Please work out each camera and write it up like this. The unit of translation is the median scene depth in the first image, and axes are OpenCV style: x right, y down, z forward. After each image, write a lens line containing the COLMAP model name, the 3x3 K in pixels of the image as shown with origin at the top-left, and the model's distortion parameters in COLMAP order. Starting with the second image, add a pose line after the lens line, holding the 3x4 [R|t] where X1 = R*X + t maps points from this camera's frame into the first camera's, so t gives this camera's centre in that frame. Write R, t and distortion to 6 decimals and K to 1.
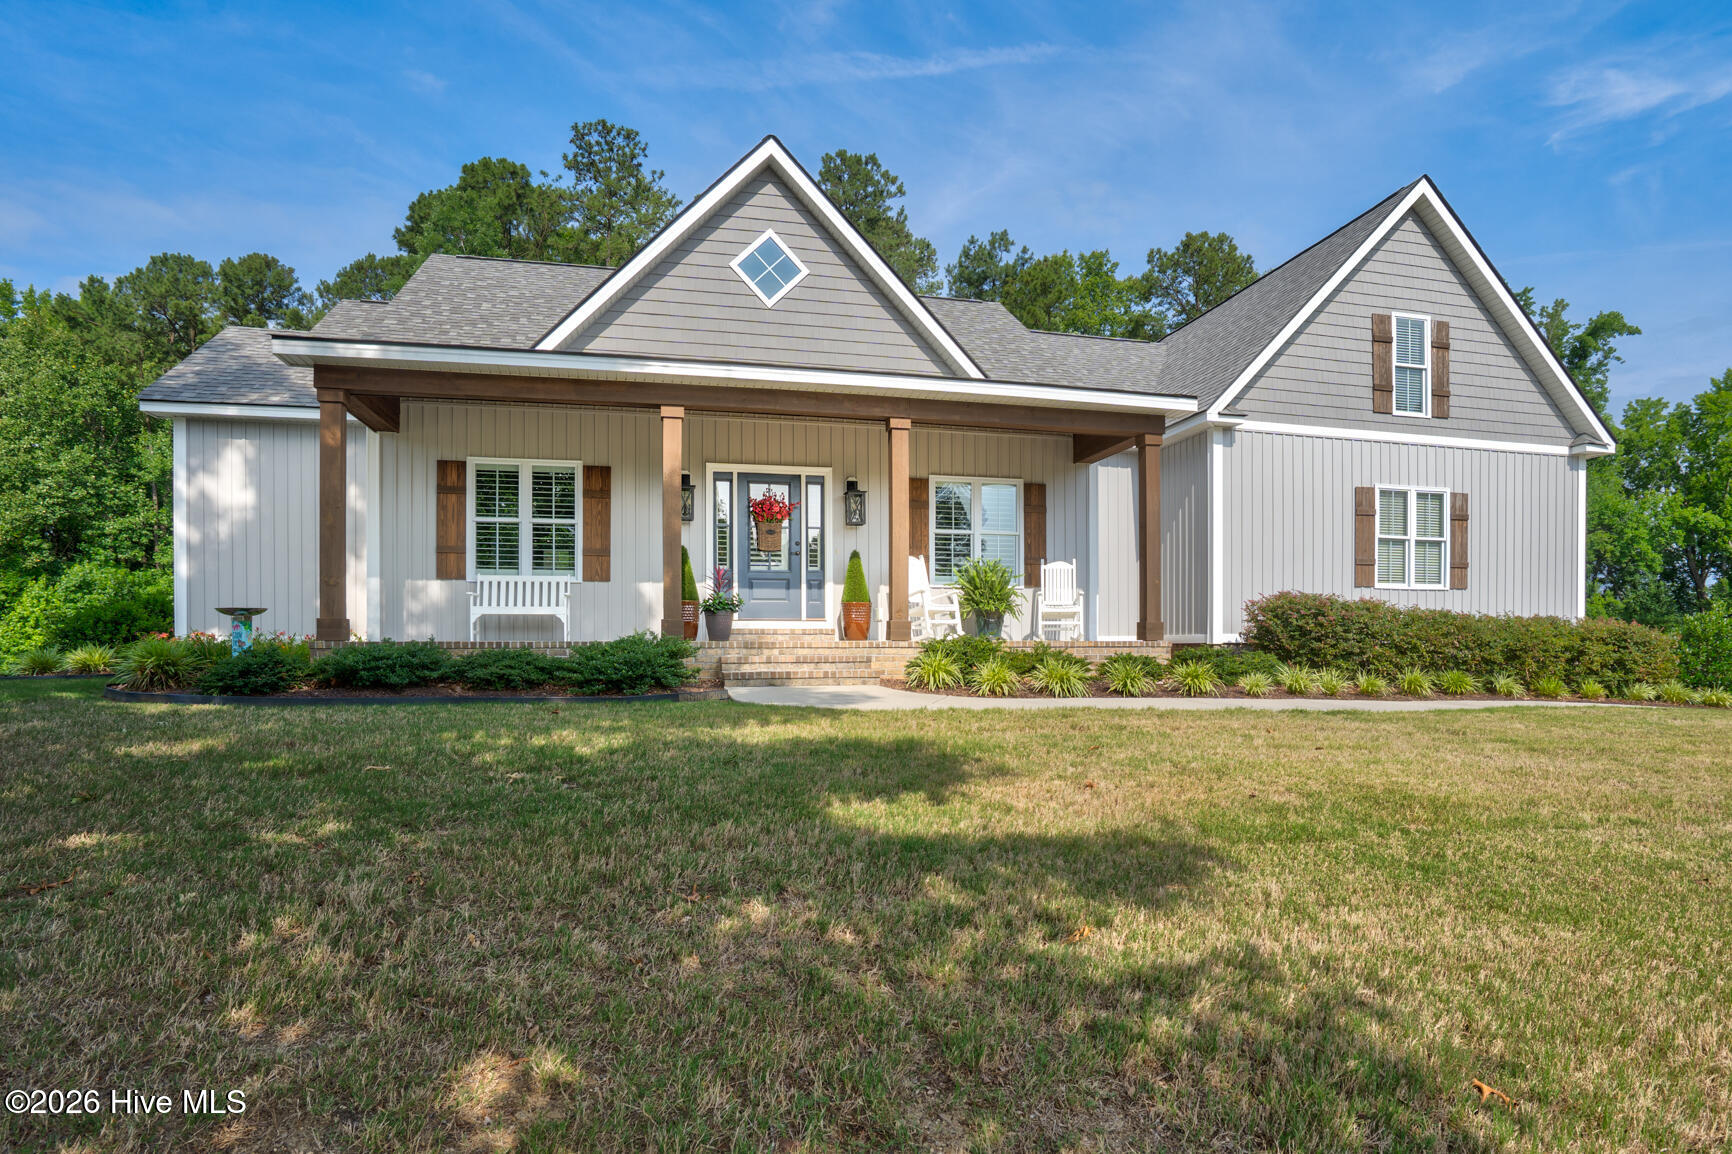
lens RADIAL K [[901.1, 0, 877.1], [0, 901.1, 673.1], [0, 0, 1]] dist [-0.040046, 0.003796]
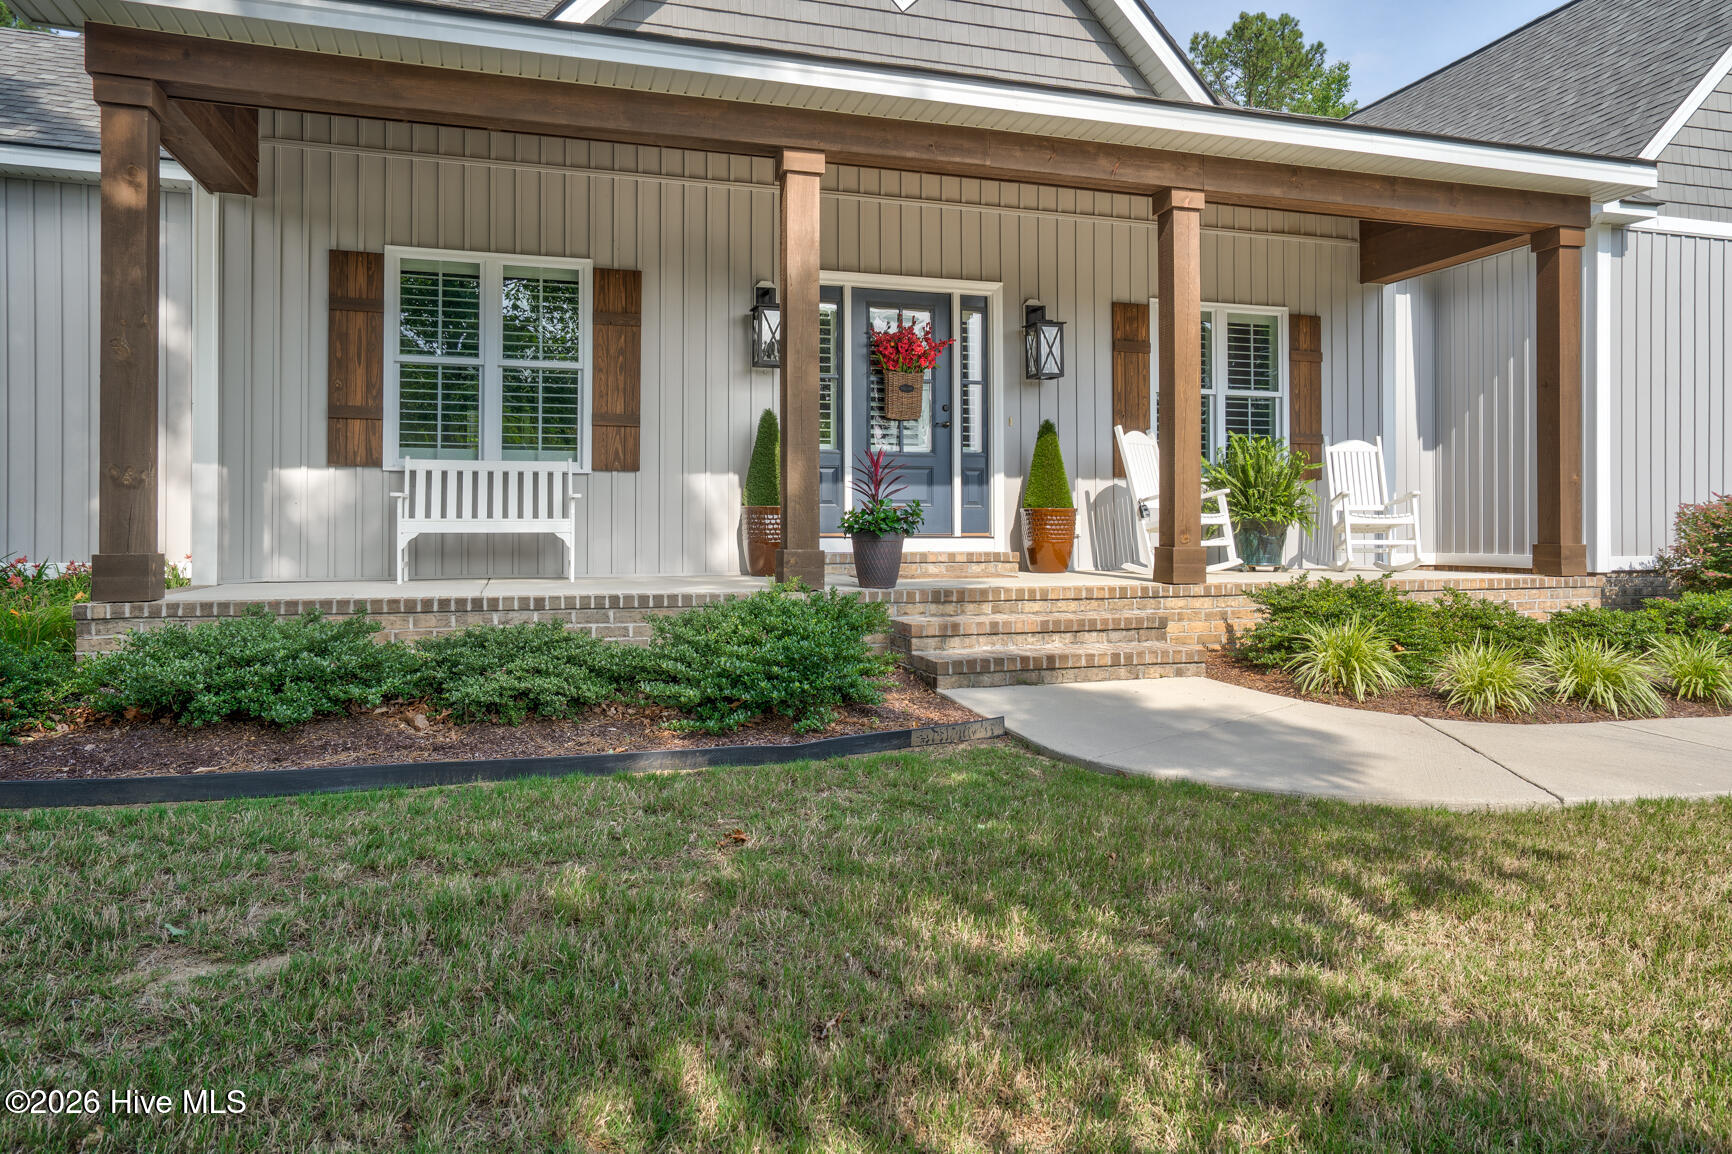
lens RADIAL K [[1087.5, 0, 866.2], [0, 1087.5, 529.1], [0, 0, 1]] dist [0.005287, 0.005053]
pose [[0.998205, 0.001028, 0.059883, -0.187414], [0.000630, 0.999617, -0.027651, -0.044465], [-0.059889, 0.027639, 0.997822, 0.290178]]
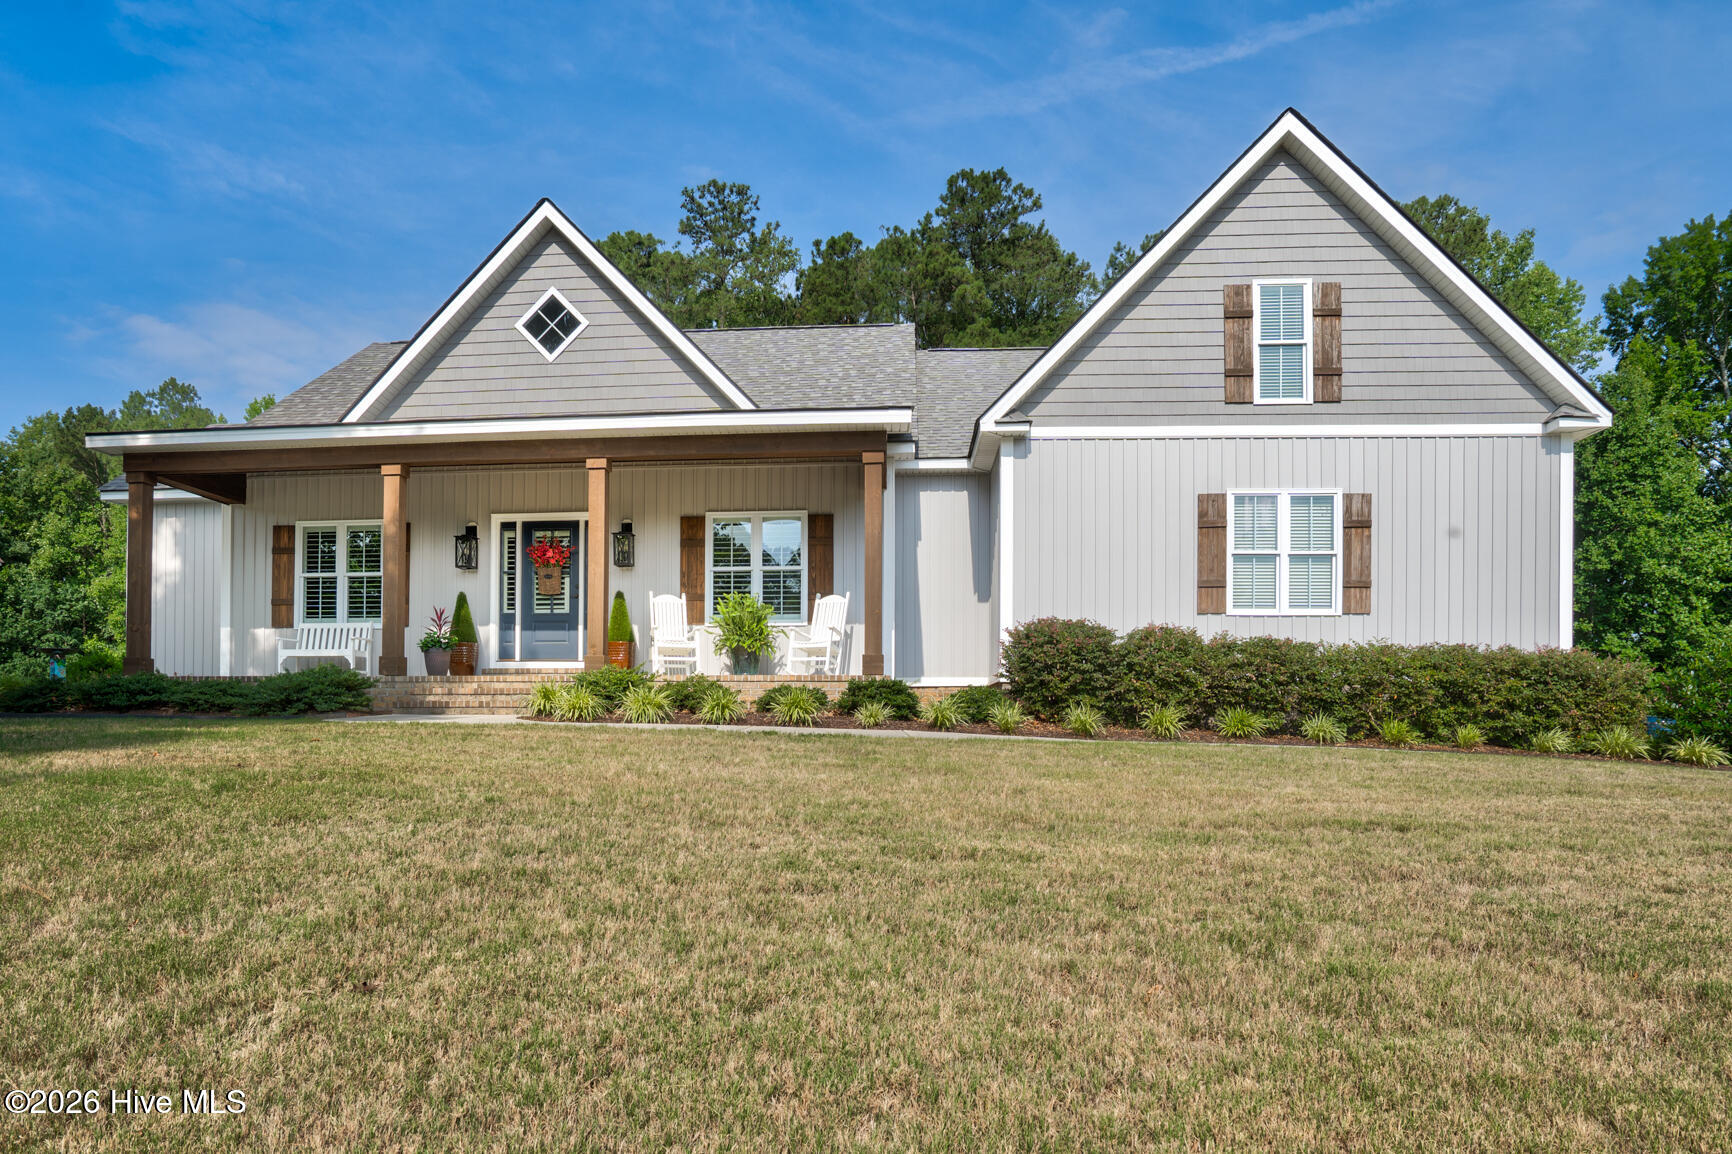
lens RADIAL K [[967.6, 0, 849.4], [0, 967.6, 723.5], [0, 0, 1]] dist [-0.039344, -0.002042]
pose [[0.950814, 0.008300, -0.309651, 0.558641], [-0.012187, 0.999869, -0.010620, 0.021688], [0.309522, 0.013871, 0.950791, 0.048354]]
